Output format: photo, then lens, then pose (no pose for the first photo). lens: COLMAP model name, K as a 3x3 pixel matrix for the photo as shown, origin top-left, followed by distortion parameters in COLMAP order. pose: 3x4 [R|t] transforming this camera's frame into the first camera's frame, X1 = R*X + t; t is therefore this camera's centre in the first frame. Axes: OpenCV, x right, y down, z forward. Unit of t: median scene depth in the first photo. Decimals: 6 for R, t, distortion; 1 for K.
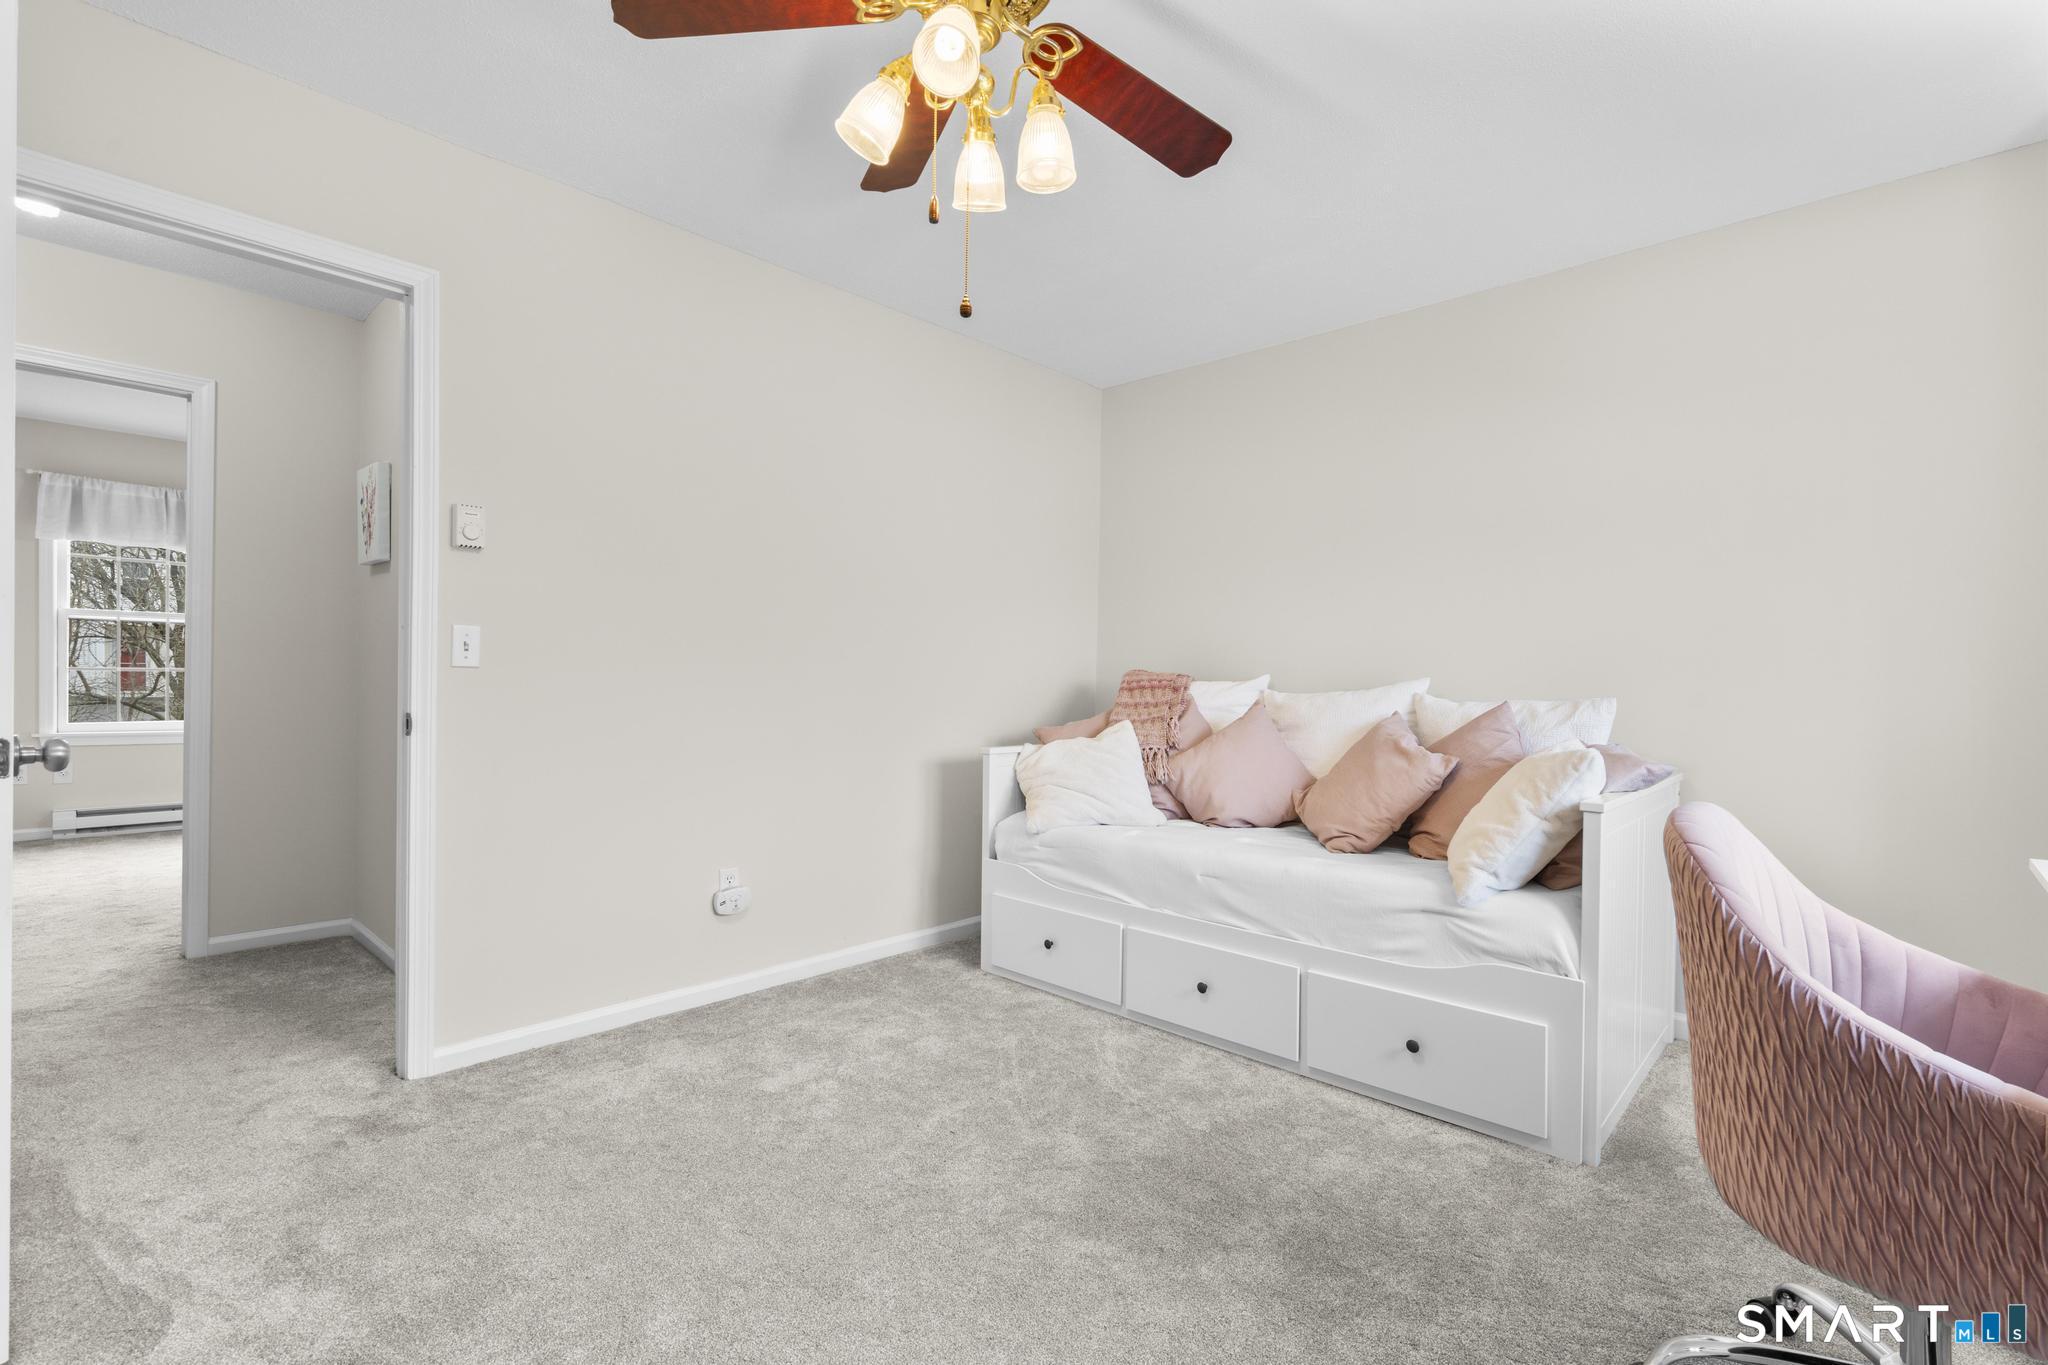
lens RADIAL K [[916.1, 0, 1018.6], [0, 916.1, 683.0], [0, 0, 1]] dist [-0.008233, 0.004503]
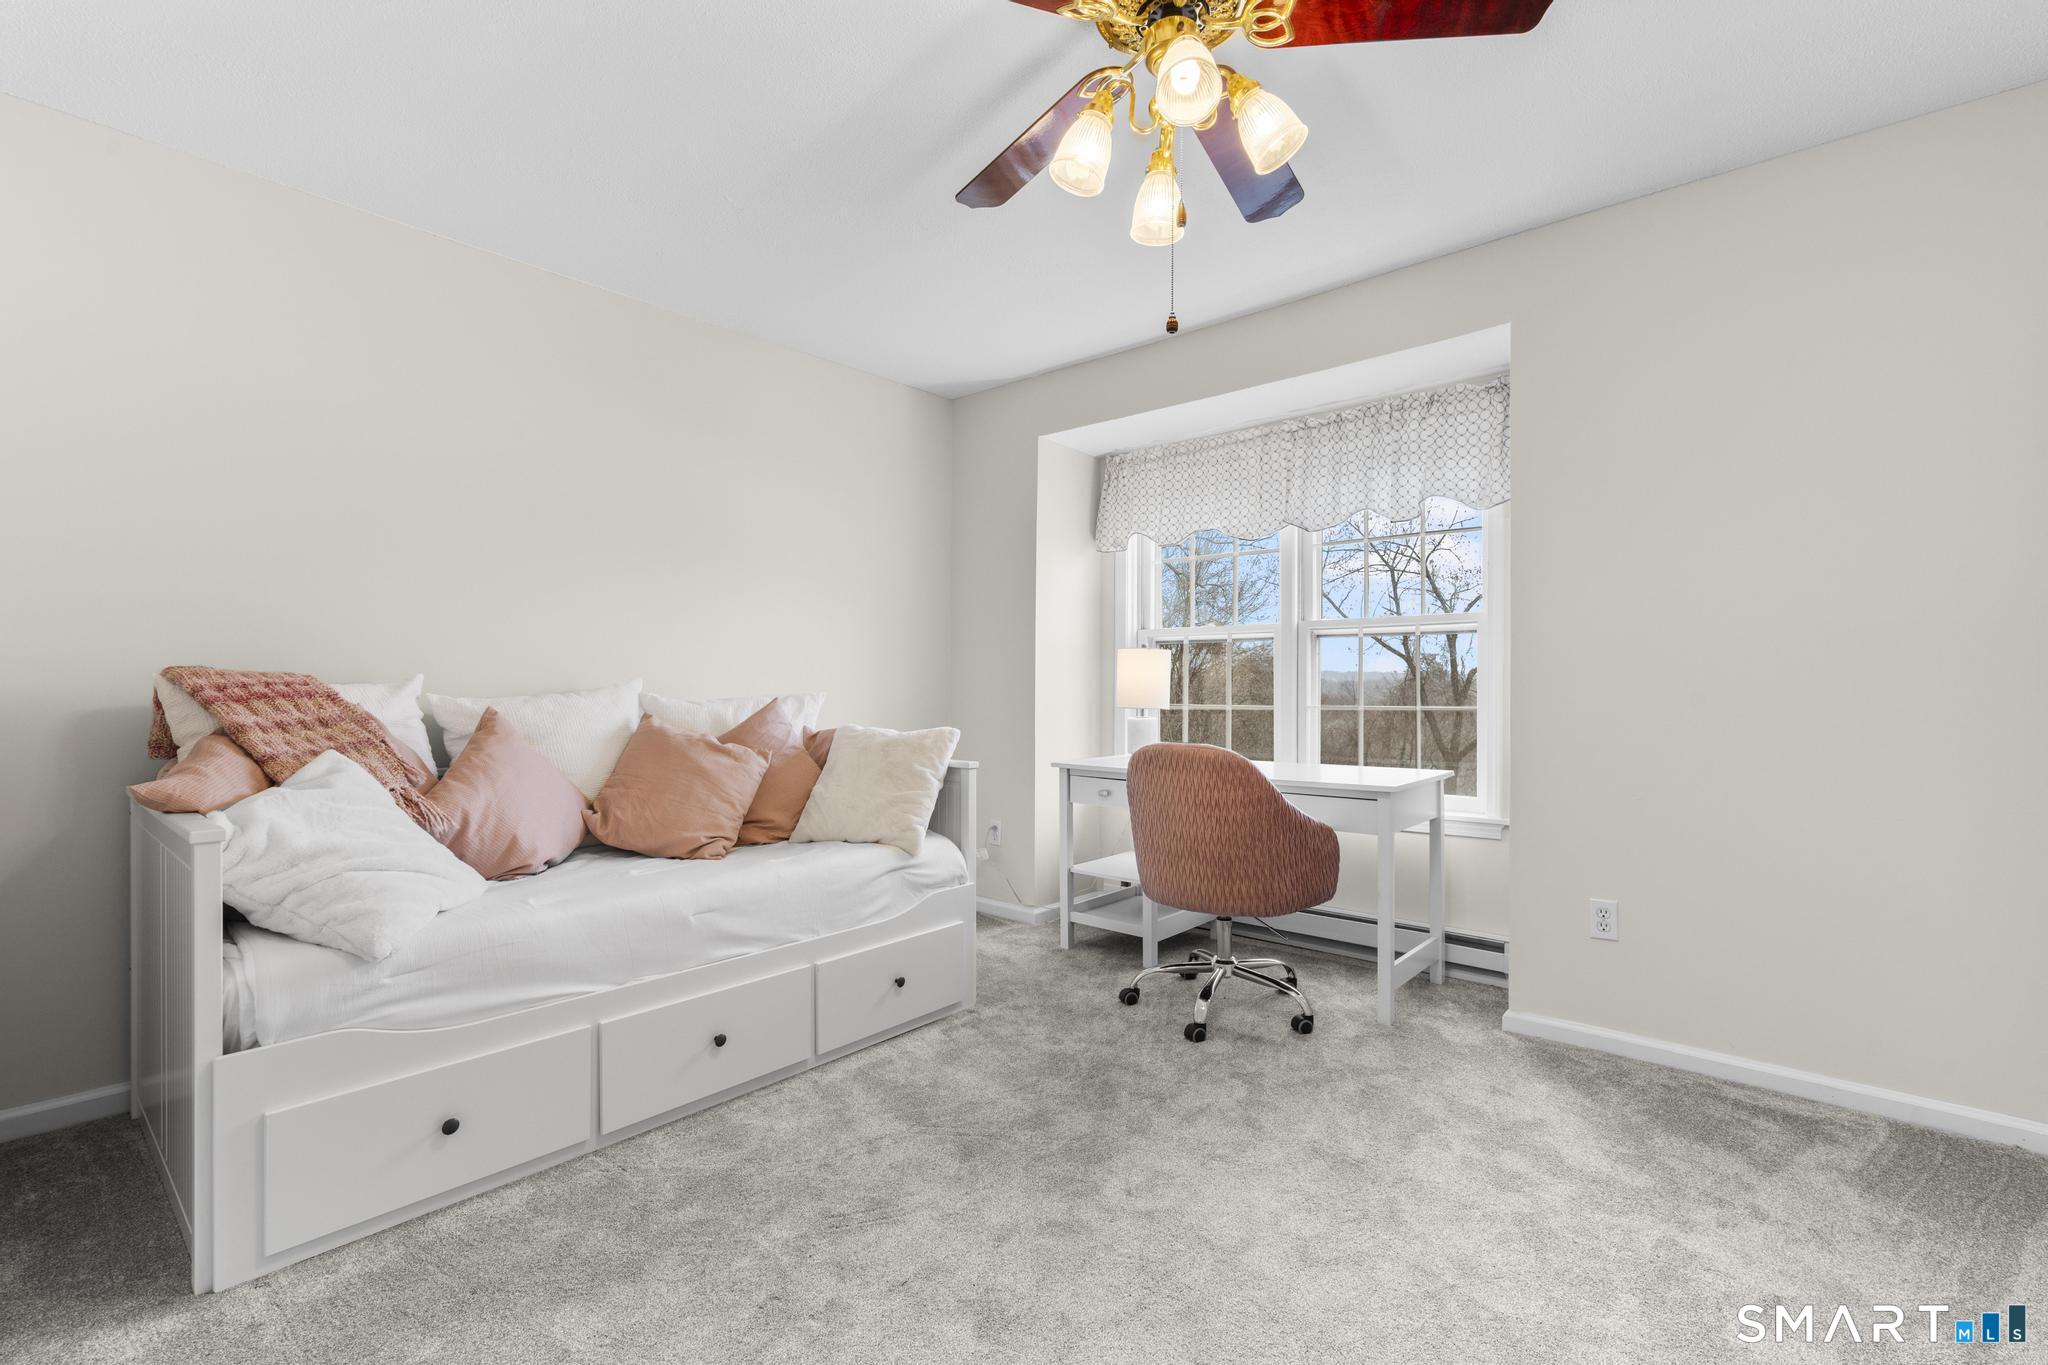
lens RADIAL K [[916.1, 0, 1024.5], [0, 916.1, 683.1], [0, 0, 1]] dist [-0.008233, 0.004503]
pose [[-0.045026, -0.009509, 0.998941, -0.654112], [0.004788, 0.999941, 0.009735, -0.010140], [-0.998974, 0.005221, -0.044978, 0.733150]]
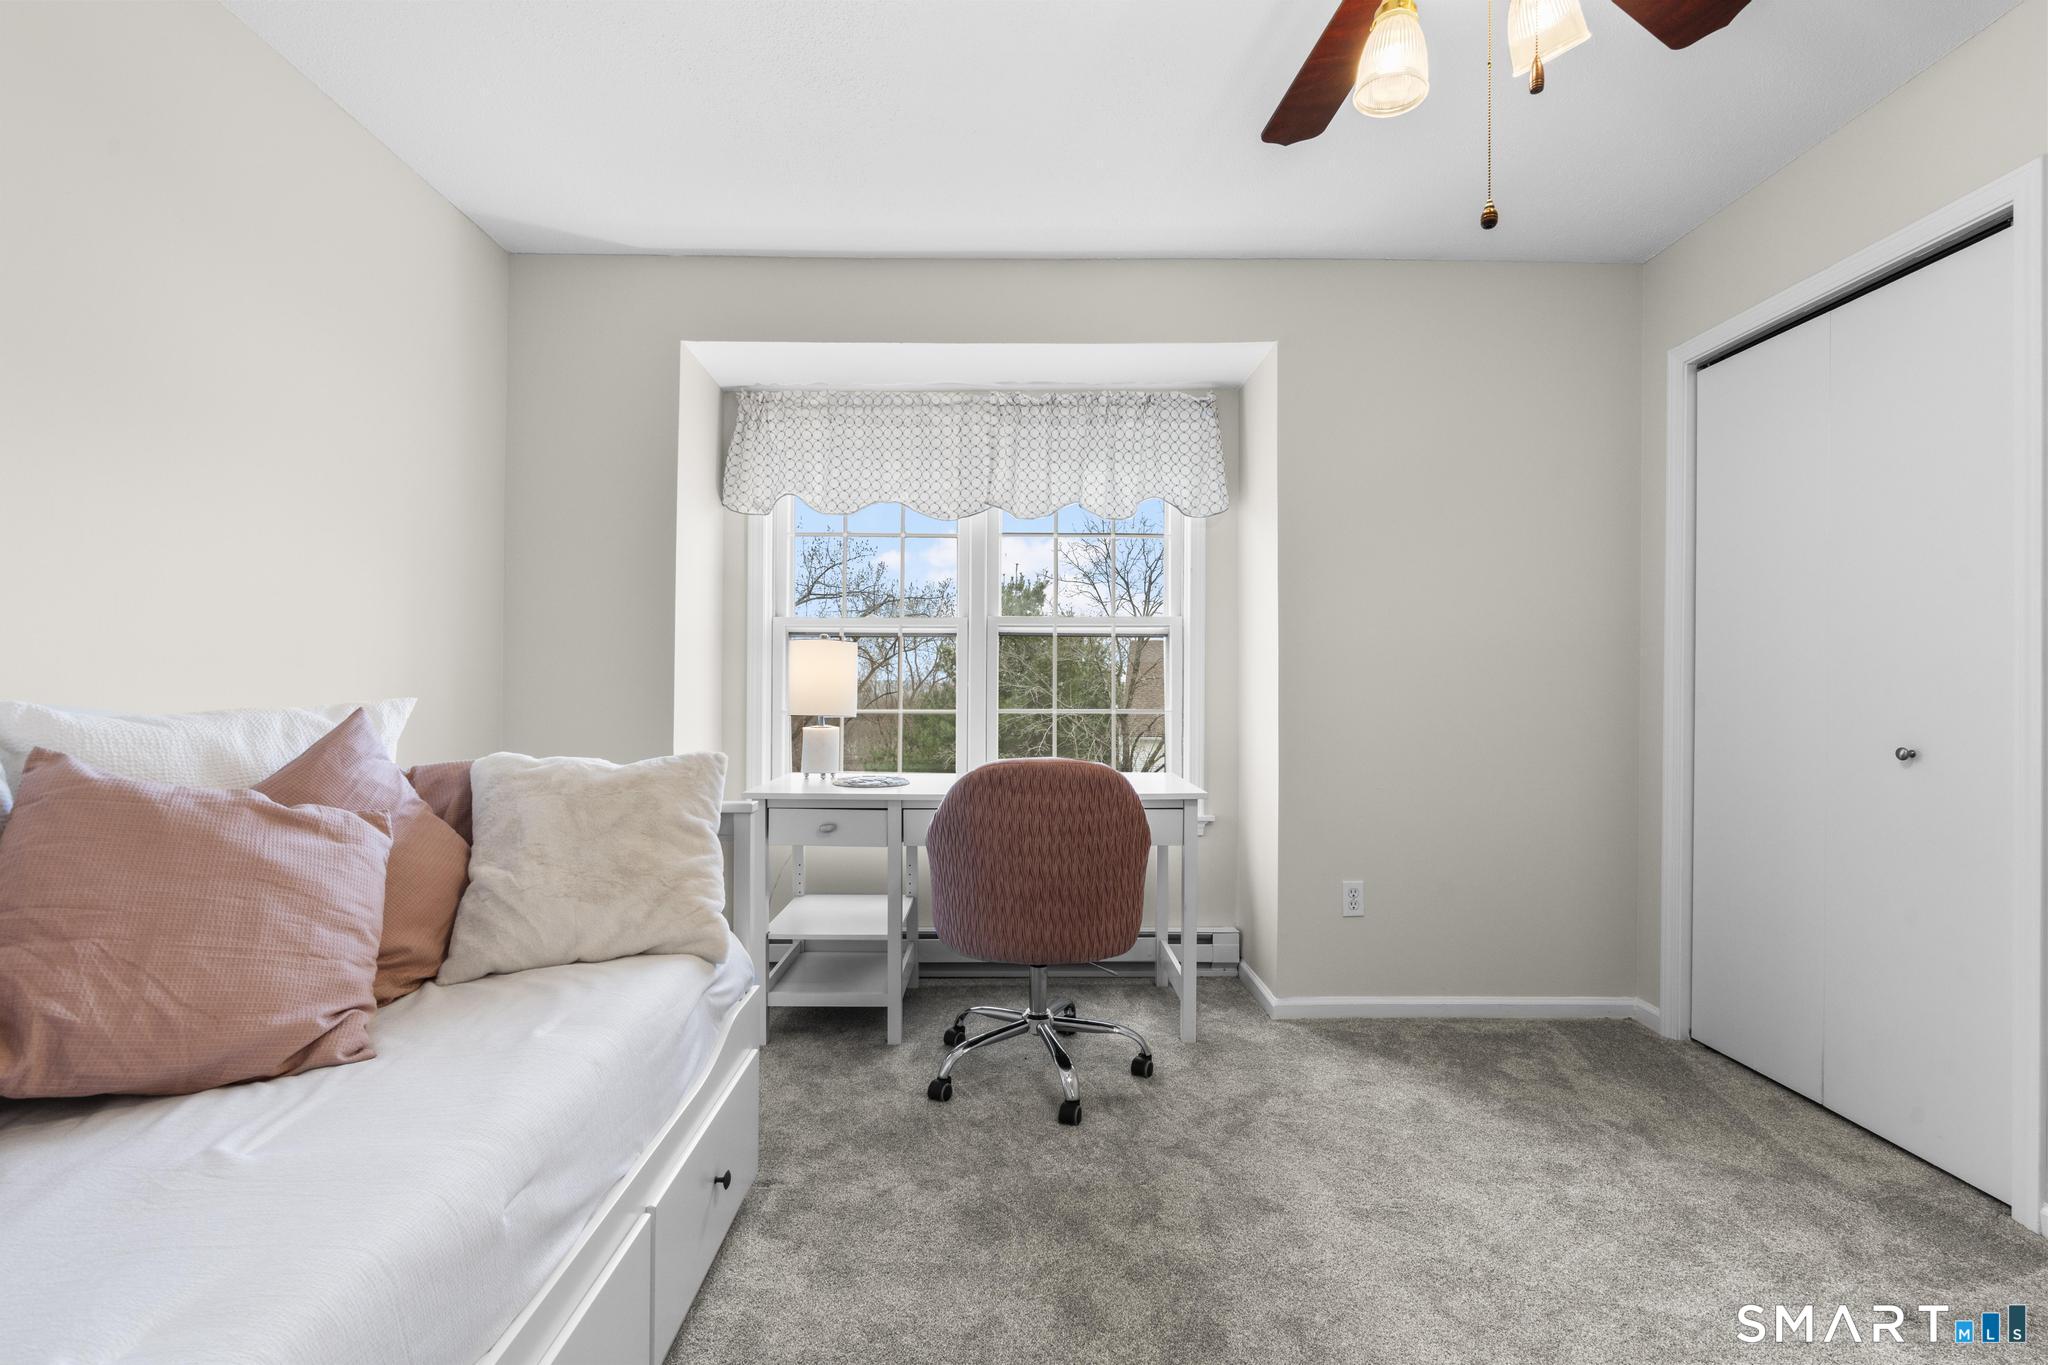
lens RADIAL K [[916.1, 0, 1022.2], [0, 916.1, 684.8], [0, 0, 1]] dist [-0.008233, 0.004503]
pose [[-0.702802, -0.009902, 0.711316, -0.206987], [-0.006482, 0.999951, 0.007515, -0.004437], [-0.711356, 0.000671, -0.702832, 1.110487]]
